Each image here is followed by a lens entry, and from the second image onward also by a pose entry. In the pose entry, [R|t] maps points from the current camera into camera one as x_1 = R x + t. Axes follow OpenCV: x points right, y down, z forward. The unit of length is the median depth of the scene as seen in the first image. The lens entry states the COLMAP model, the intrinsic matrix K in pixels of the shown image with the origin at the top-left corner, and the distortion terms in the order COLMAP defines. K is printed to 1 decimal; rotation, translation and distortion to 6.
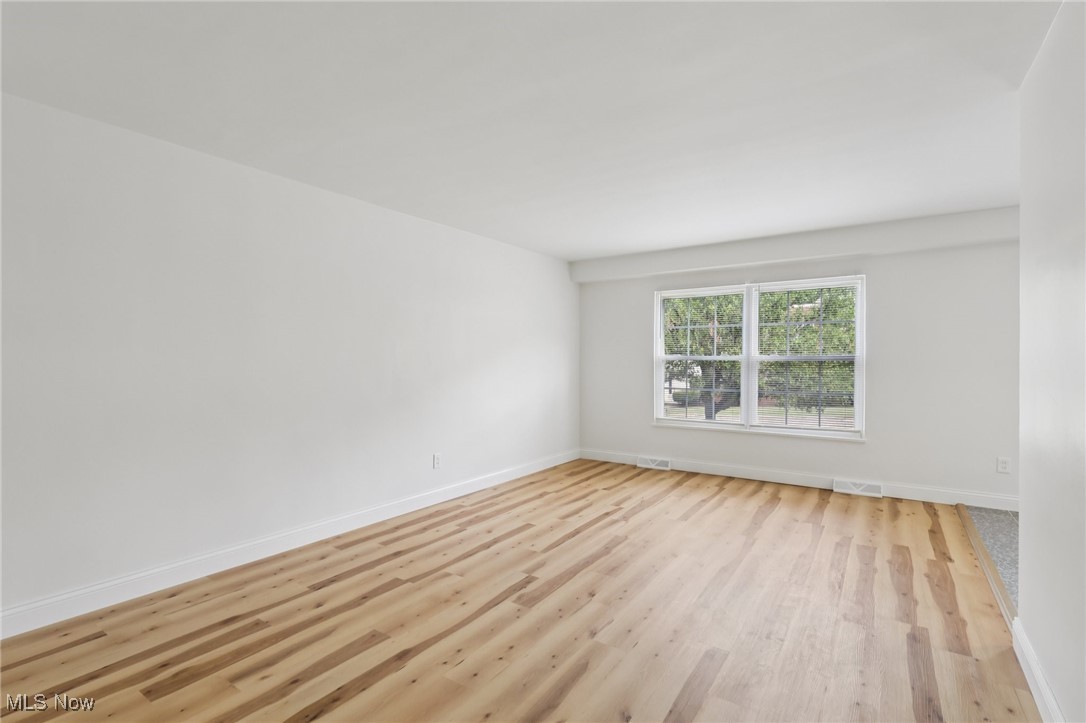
lens RADIAL K [[507.8, 0, 543.0], [0, 507.8, 361.5], [0, 0, 1]] dist [-0.001016, 0.001413]
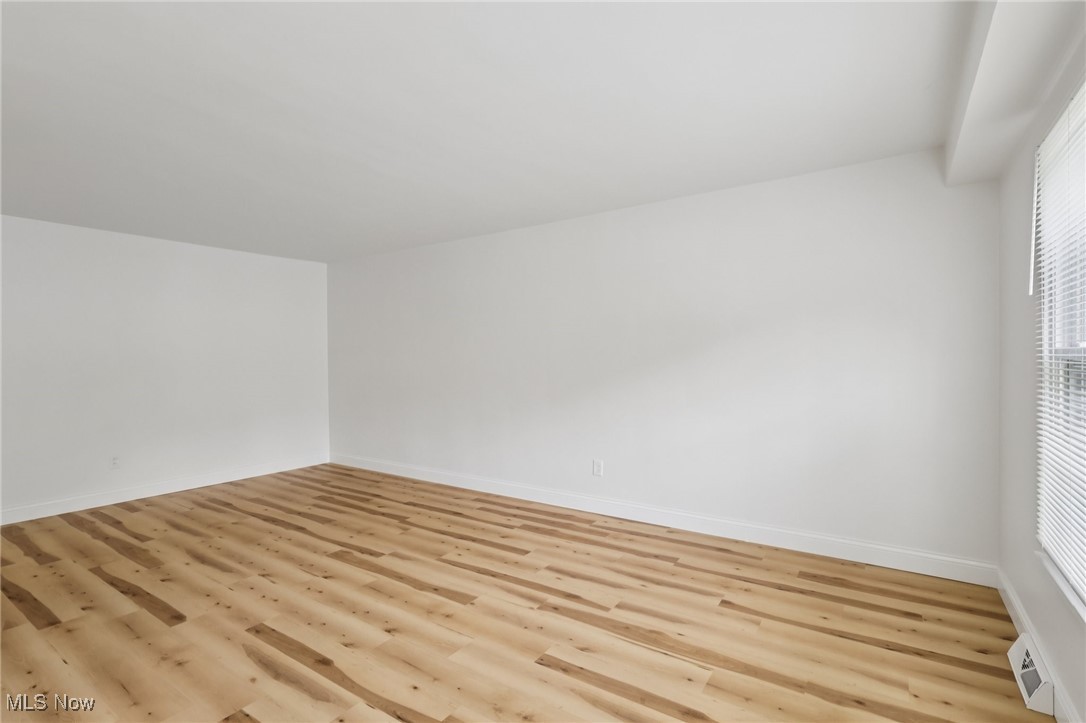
lens RADIAL K [[507.8, 0, 543.0], [0, 507.8, 361.5], [0, 0, 1]] dist [-0.001016, 0.001413]
pose [[-0.002111, 0.004266, -0.999989, 0.939453], [0.004893, 0.999979, 0.004255, -0.007891], [0.999986, -0.004884, -0.002132, 1.159912]]
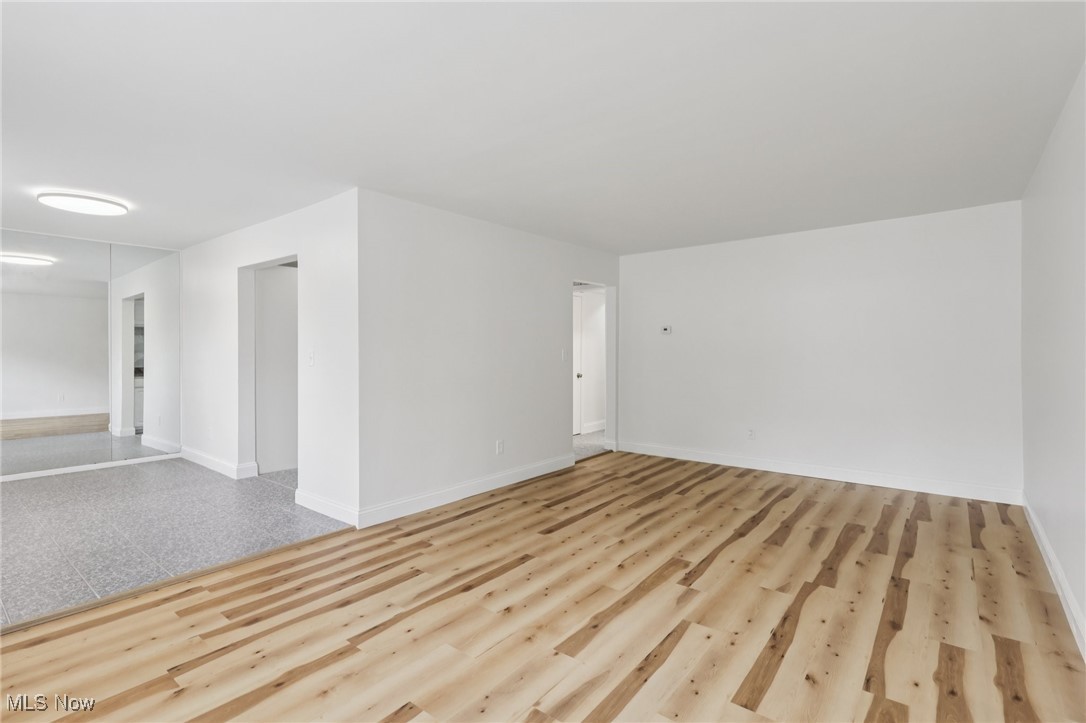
lens RADIAL K [[515.9, 0, 540.5], [0, 515.9, 347.3], [0, 0, 1]] dist [-0.001308, -0.000616]
pose [[-0.996478, 0.001793, 0.083836, 0.138125], [0.001529, 0.999994, -0.003207, -0.007873], [-0.083842, -0.003067, -0.996474, 1.674771]]
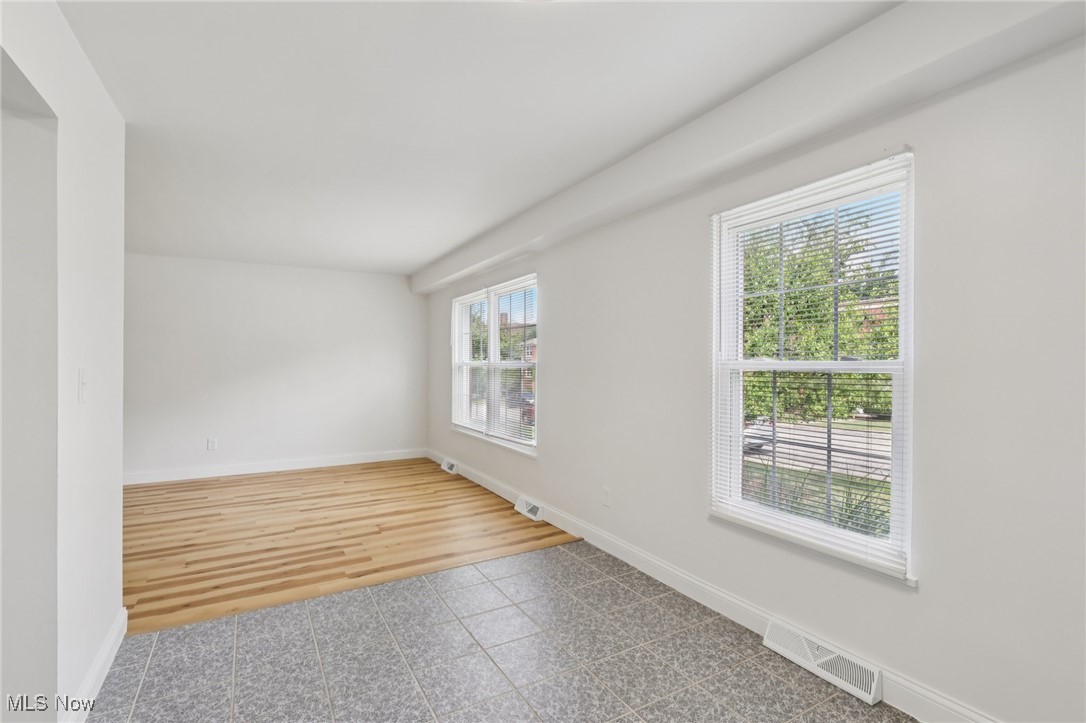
lens RADIAL K [[507.8, 0, 543.0], [0, 507.8, 361.5], [0, 0, 1]] dist [-0.001016, 0.001413]
pose [[0.899741, -0.002859, -0.436415, 1.424054], [0.000620, 0.999986, -0.005272, -0.007804], [0.436424, 0.004472, 0.899730, 0.267557]]
